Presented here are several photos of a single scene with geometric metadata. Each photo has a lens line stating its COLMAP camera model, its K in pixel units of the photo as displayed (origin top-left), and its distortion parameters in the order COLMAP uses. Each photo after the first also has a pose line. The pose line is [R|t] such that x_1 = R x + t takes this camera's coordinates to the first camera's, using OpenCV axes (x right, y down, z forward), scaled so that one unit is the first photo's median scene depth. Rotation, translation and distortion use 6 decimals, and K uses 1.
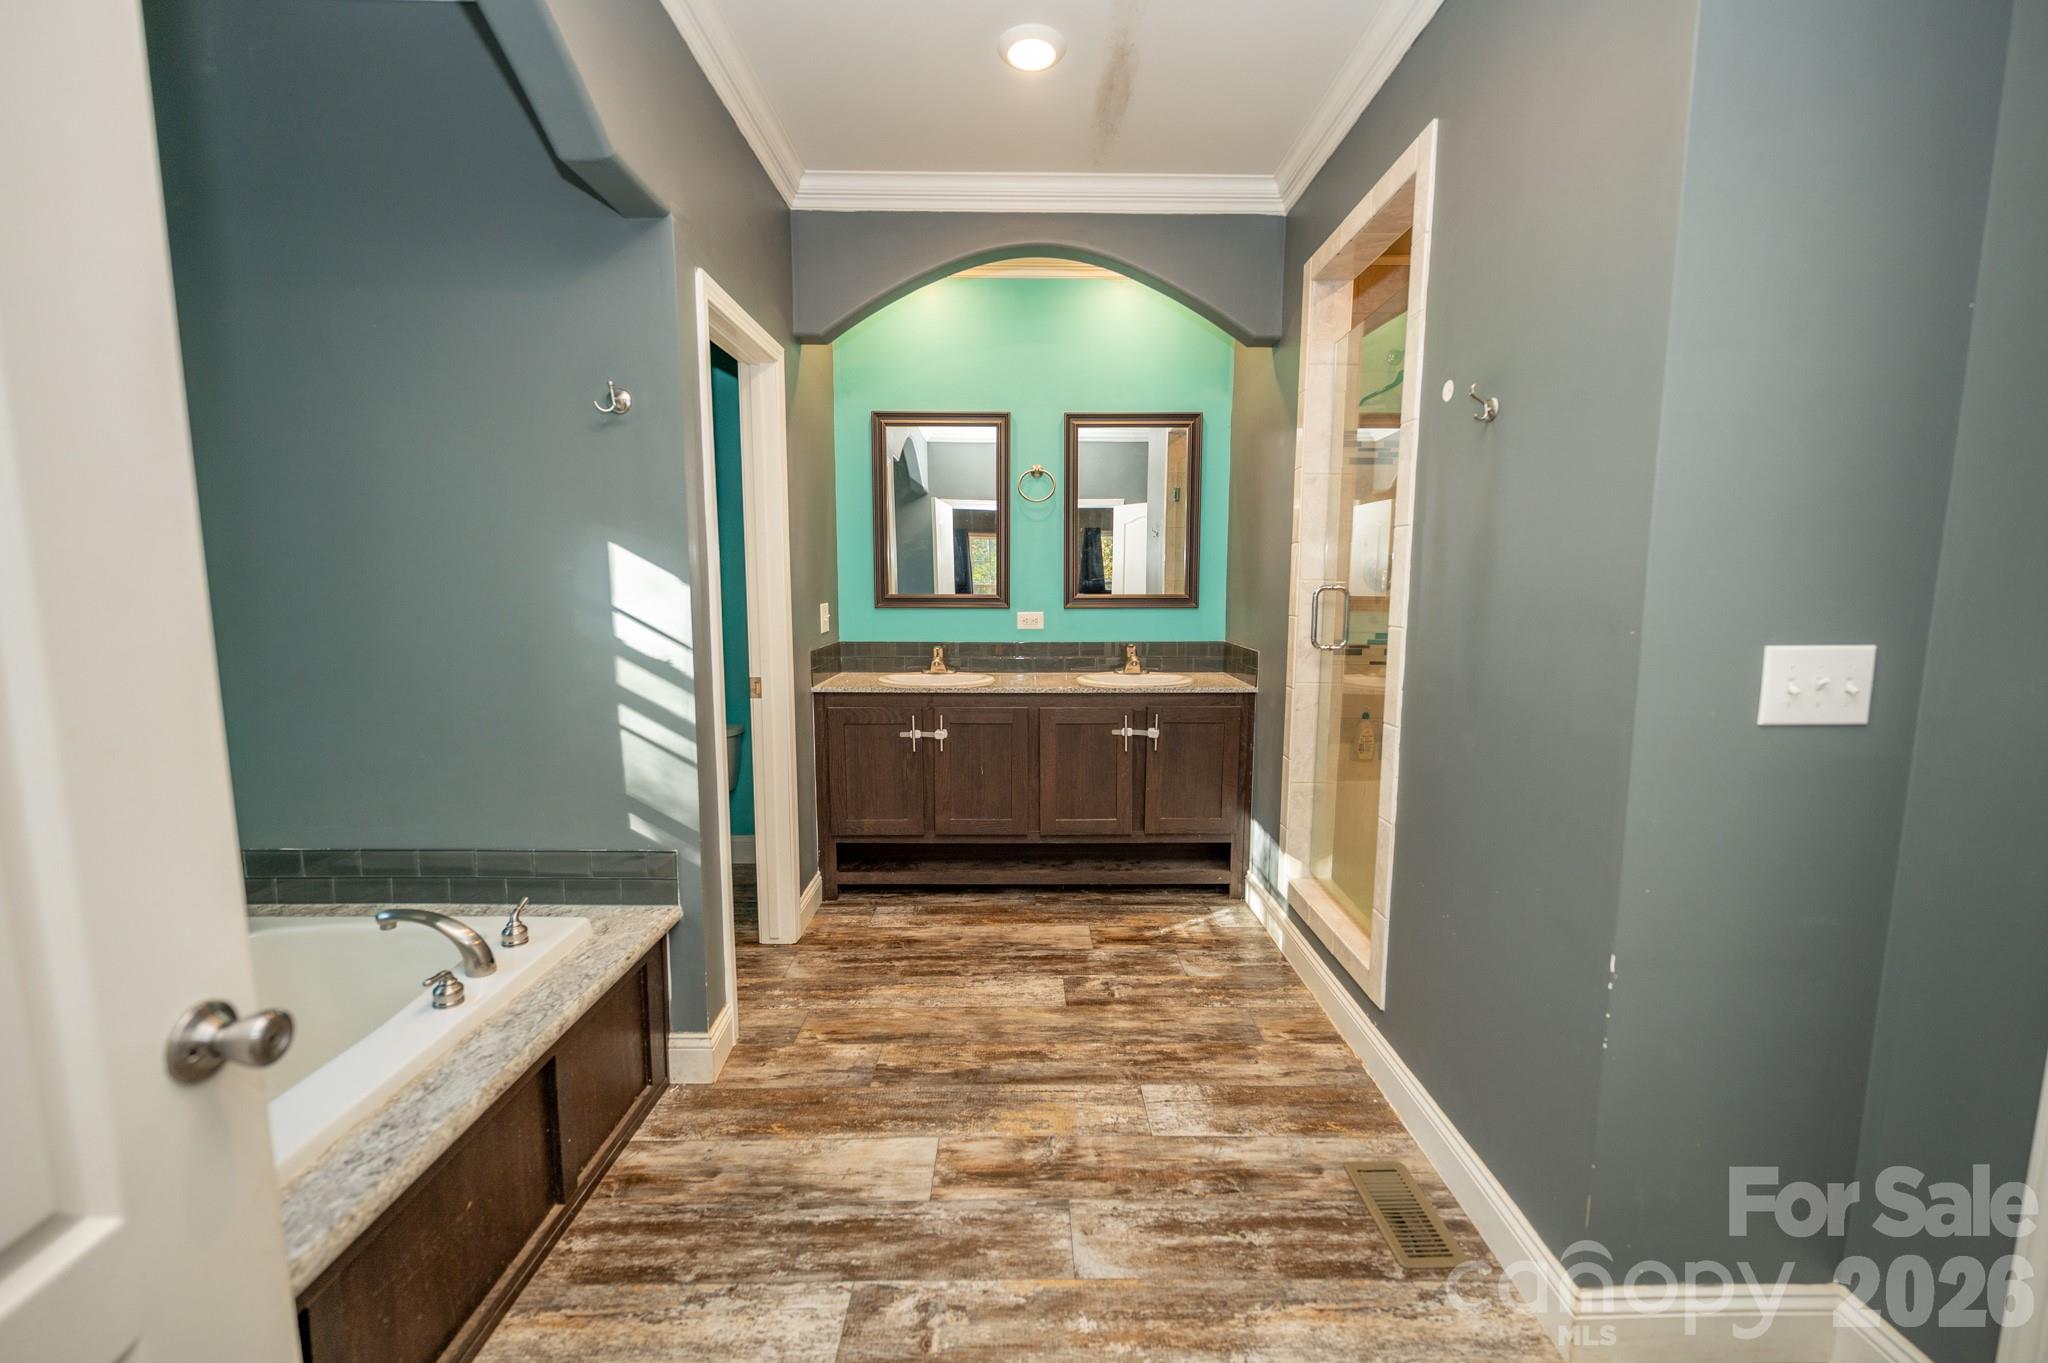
lens RADIAL K [[808.4, 0, 1024.0], [0, 808.4, 681.5], [0, 0, 1]] dist [-0.000878, 0.000267]
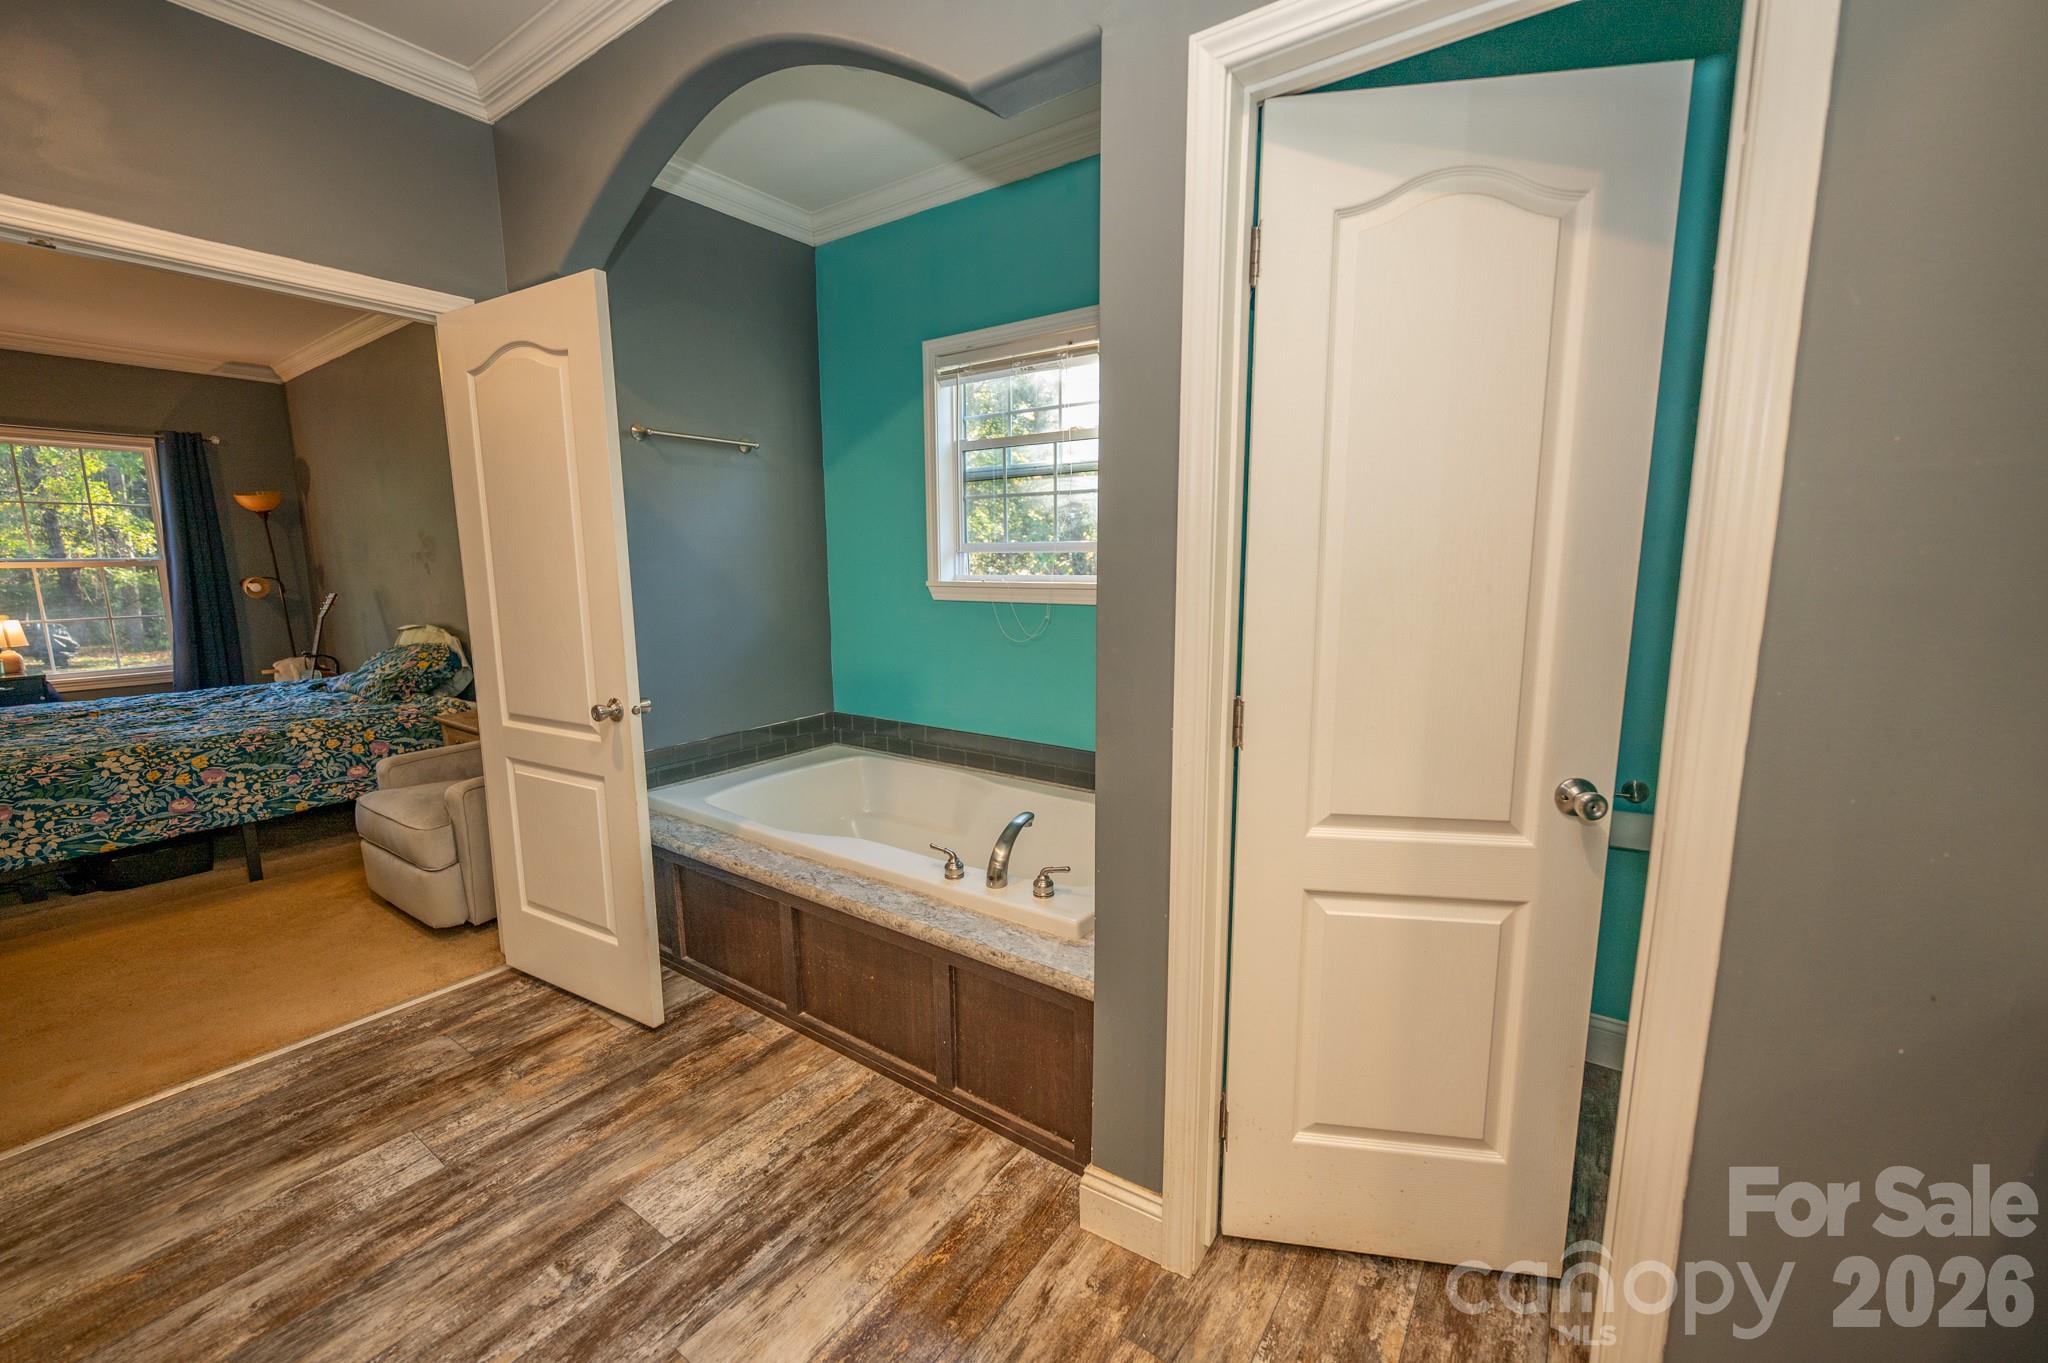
lens RADIAL K [[859.0, 0, 1024.0], [0, 859.0, 681.5], [0, 0, 1]] dist [0.015012, 0.000806]
pose [[-0.601737, 0.122979, -0.789170, 0.405895], [-0.085069, 0.972586, 0.216426, -0.219492], [0.794151, 0.197365, -0.574779, 1.781909]]
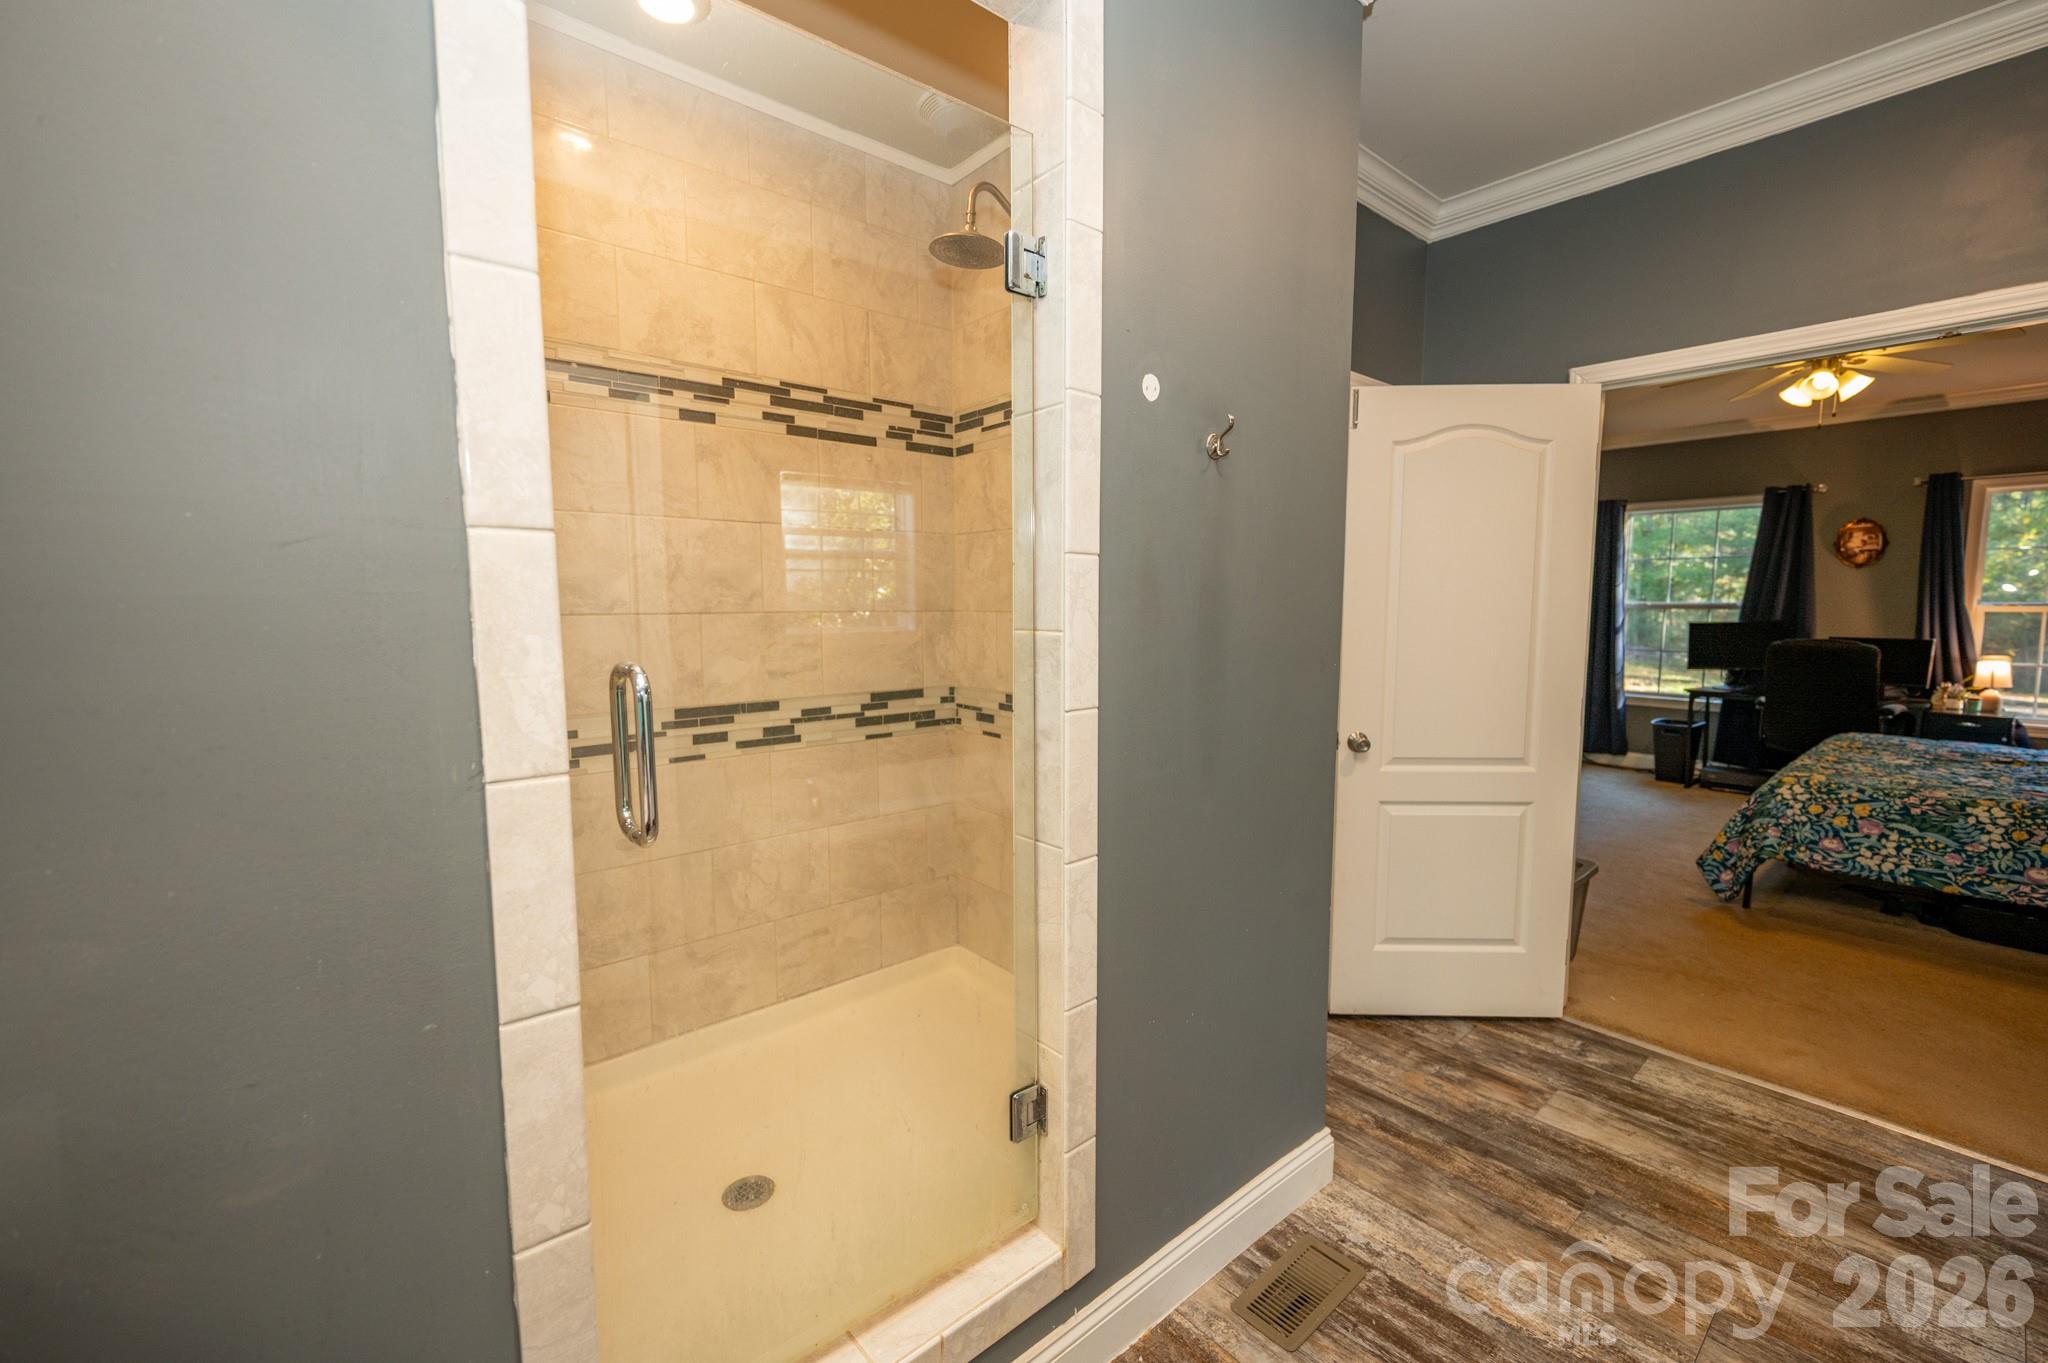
lens RADIAL K [[824.0, 0, 1024.0], [0, 824.0, 681.5], [0, 0, 1]] dist [-0.005652, -0.000128]
pose [[-0.639142, -0.076960, 0.765228, -0.411550], [0.086748, 0.981418, 0.171156, -0.252248], [-0.764181, 0.175775, -0.620589, 1.832027]]
